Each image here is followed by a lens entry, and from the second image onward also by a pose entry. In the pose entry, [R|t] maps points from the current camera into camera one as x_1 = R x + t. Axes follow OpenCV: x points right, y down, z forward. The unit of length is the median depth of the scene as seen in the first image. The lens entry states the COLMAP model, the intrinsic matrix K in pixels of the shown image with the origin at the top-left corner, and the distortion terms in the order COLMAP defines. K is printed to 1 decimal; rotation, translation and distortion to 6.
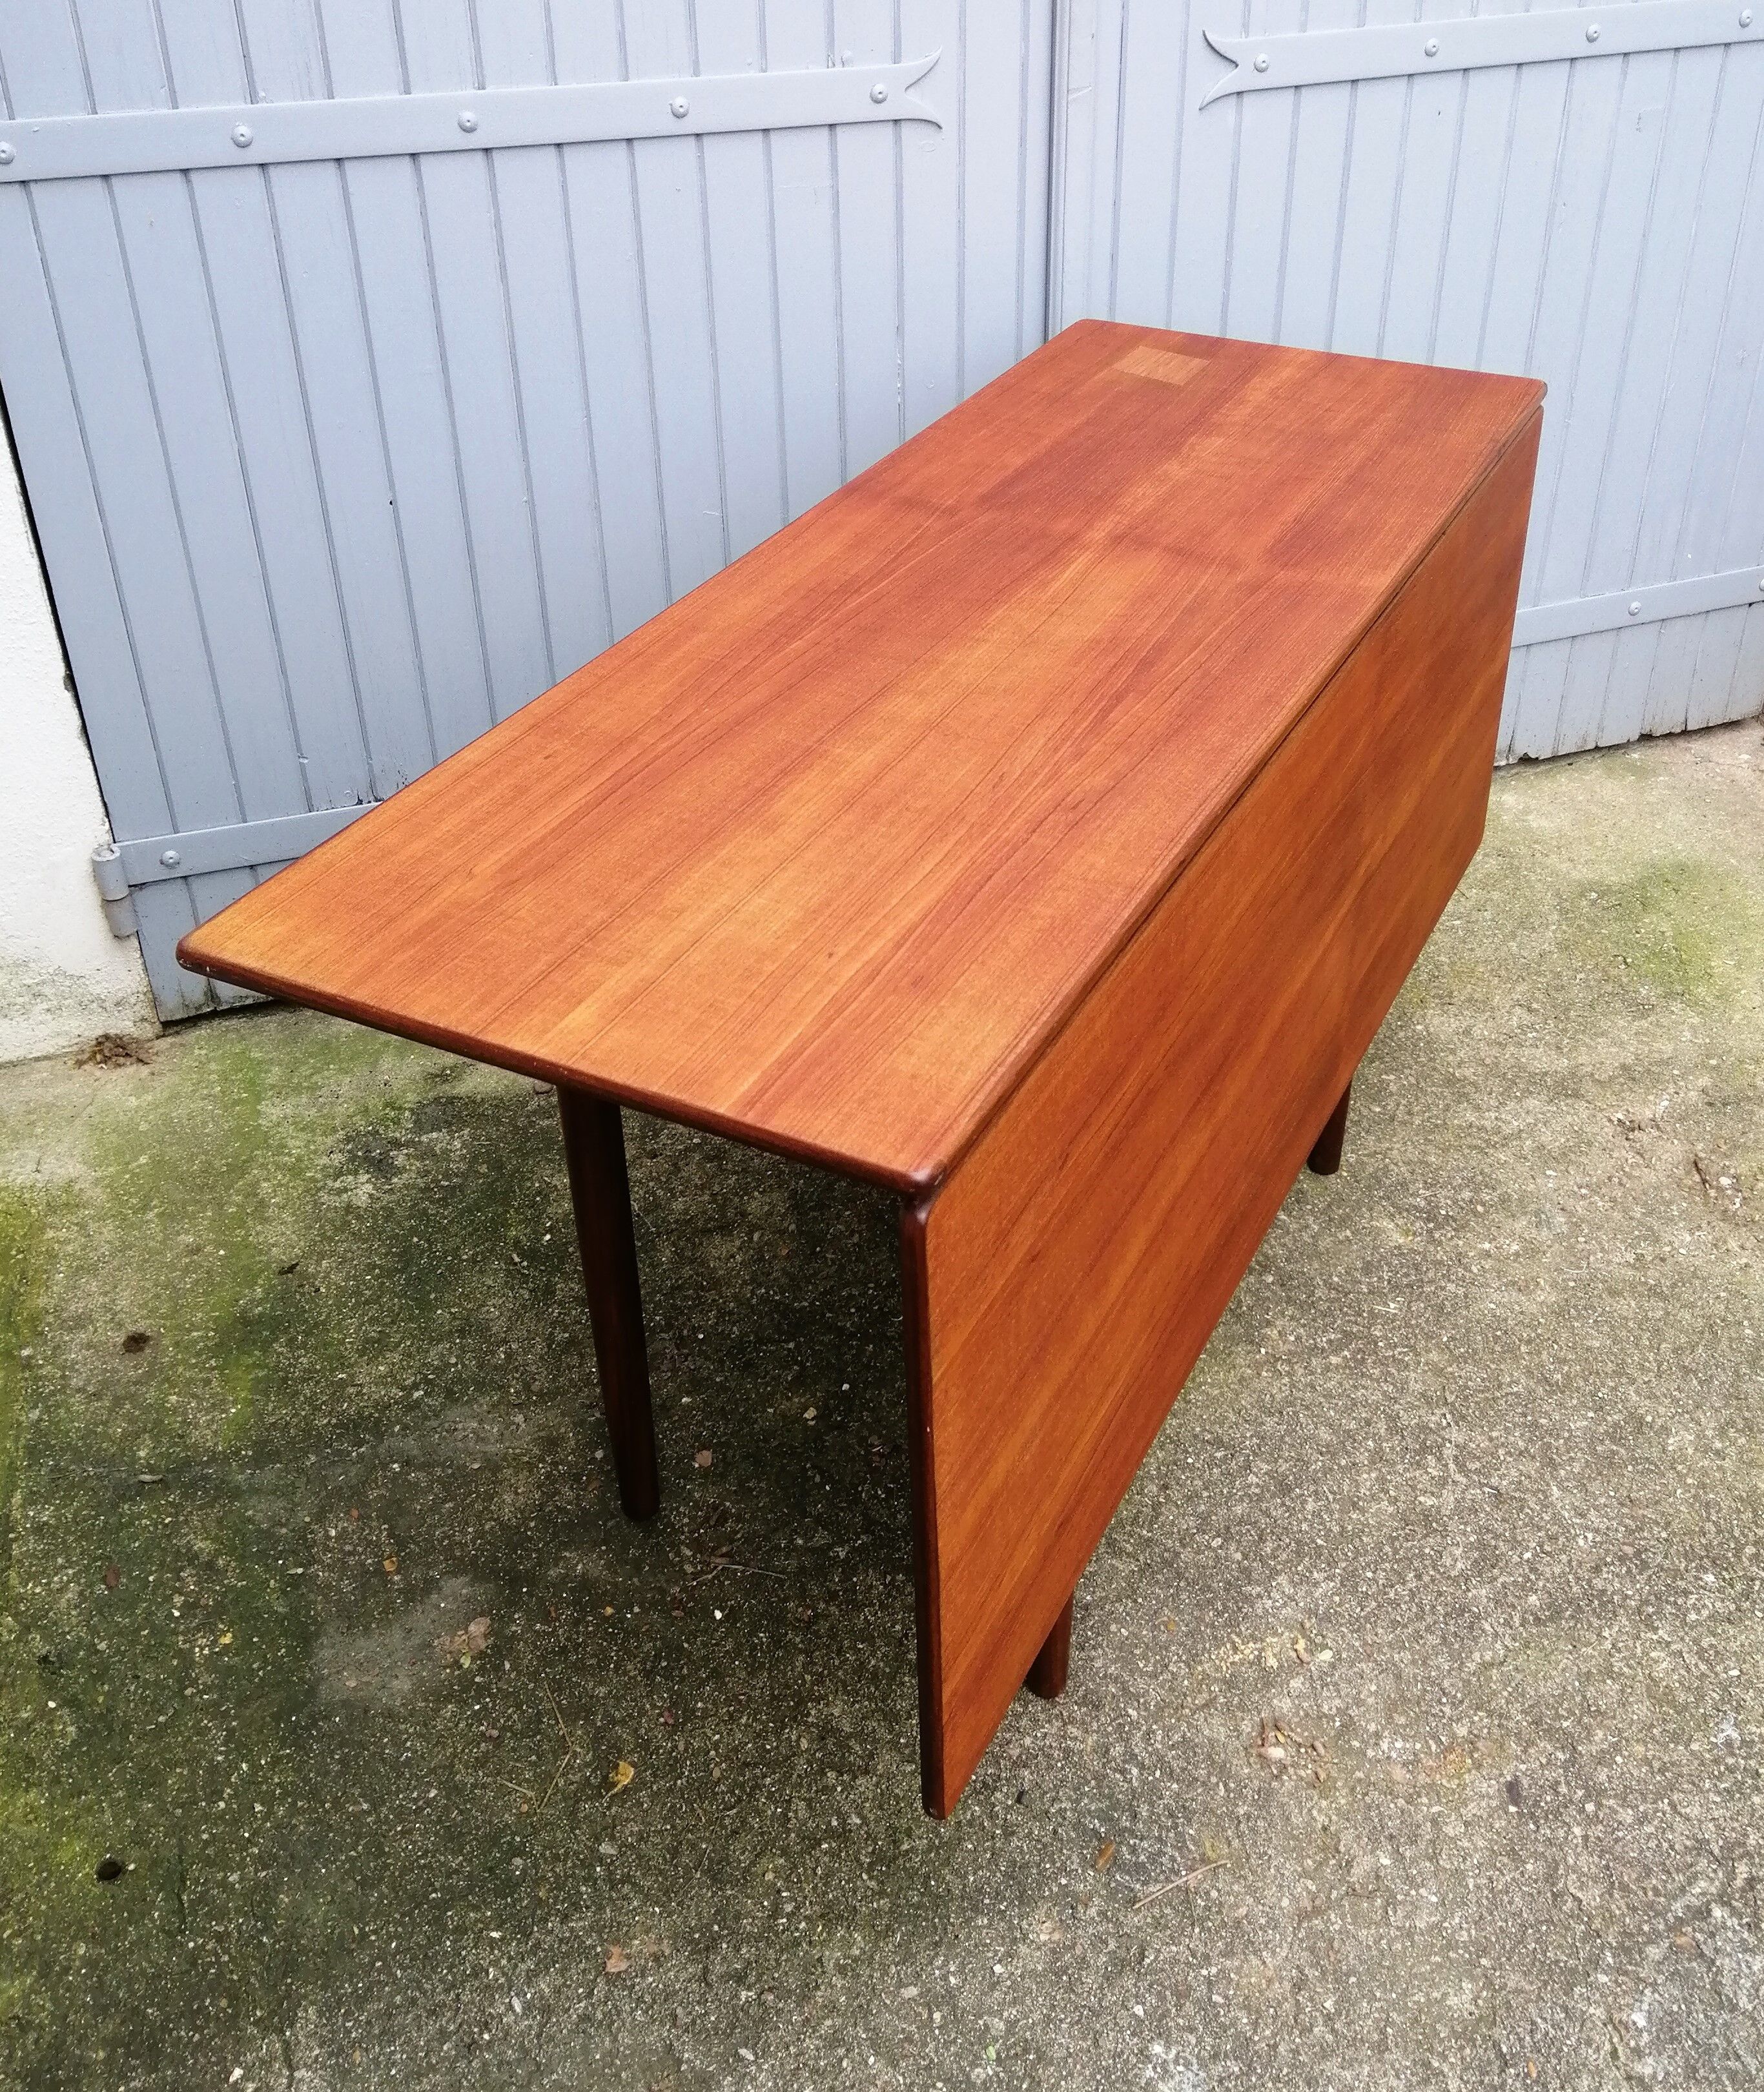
lens RADIAL K [[2017.0, 0, 882.0], [0, 2017.0, 1046.0], [0, 0, 1]] dist [0.053207, -0.095408]
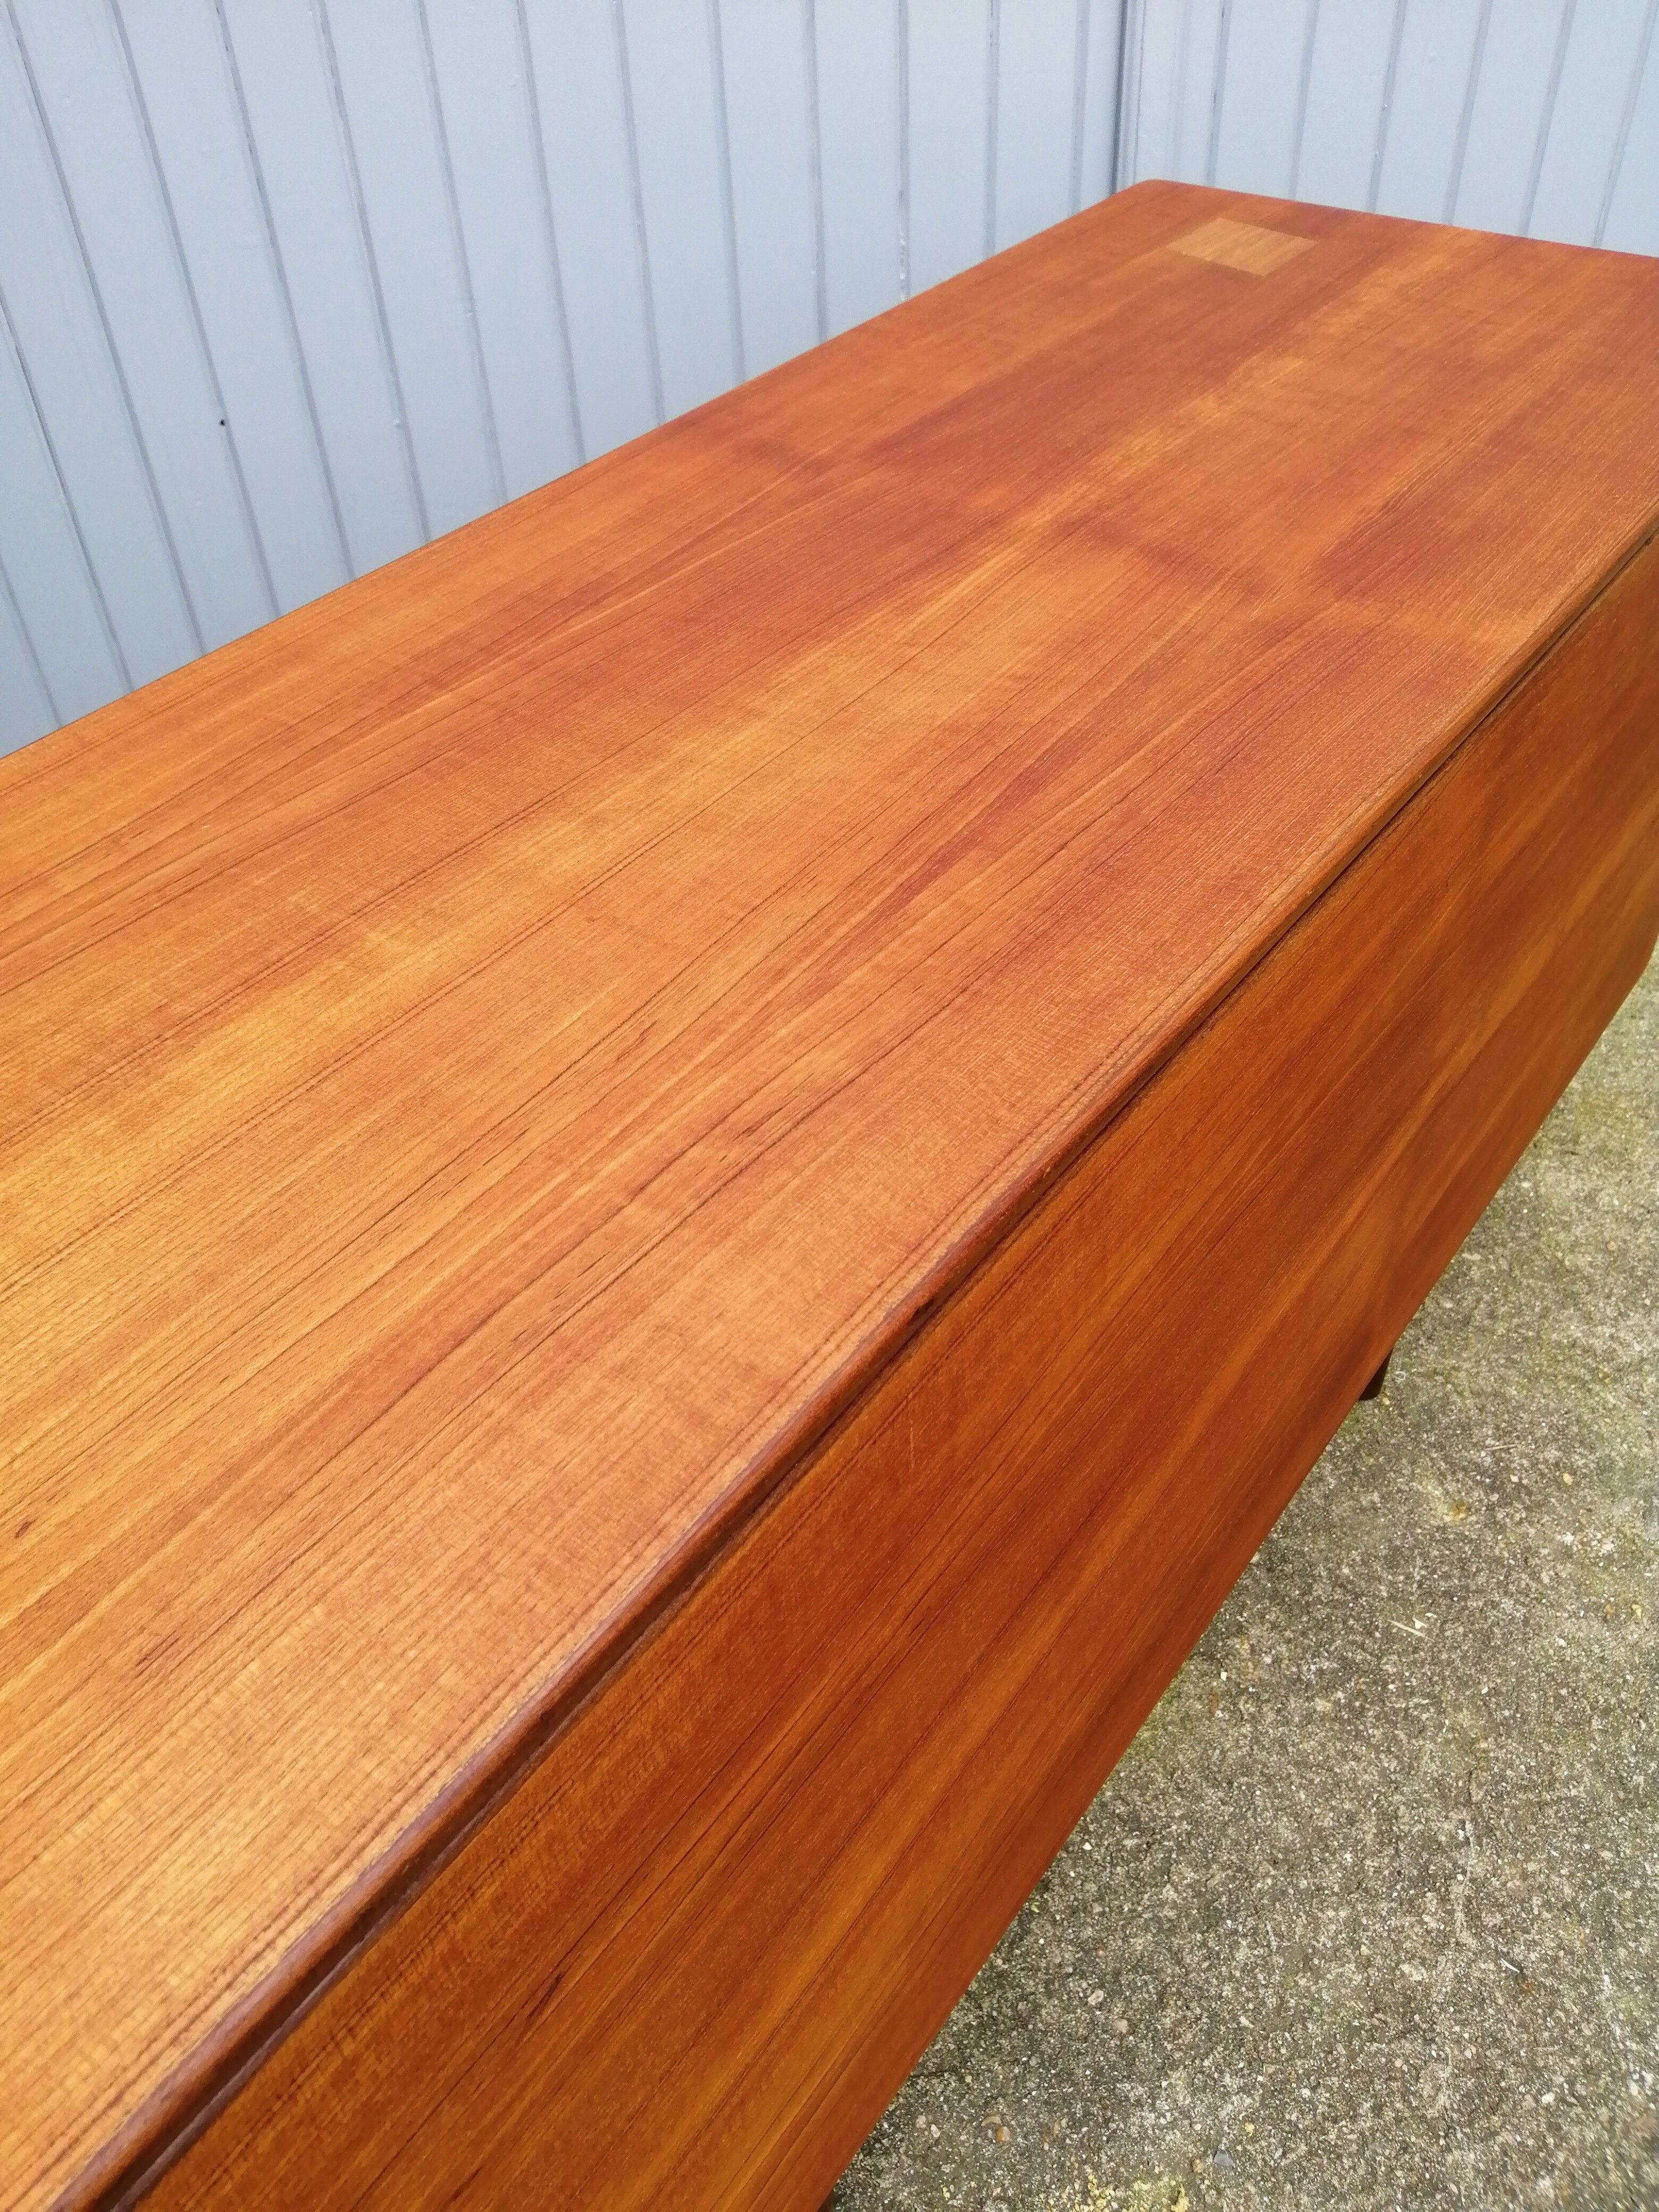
lens RADIAL K [[1658.9, 0, 819.6], [0, 1658.9, 1136.8], [0, 0, 1]] dist [0.005479, -0.030491]
pose [[0.983018, 0.100396, -0.153608, 0.124794], [-0.077305, 0.985729, 0.149542, -0.128168], [0.166429, -0.135128, 0.976751, 0.442004]]
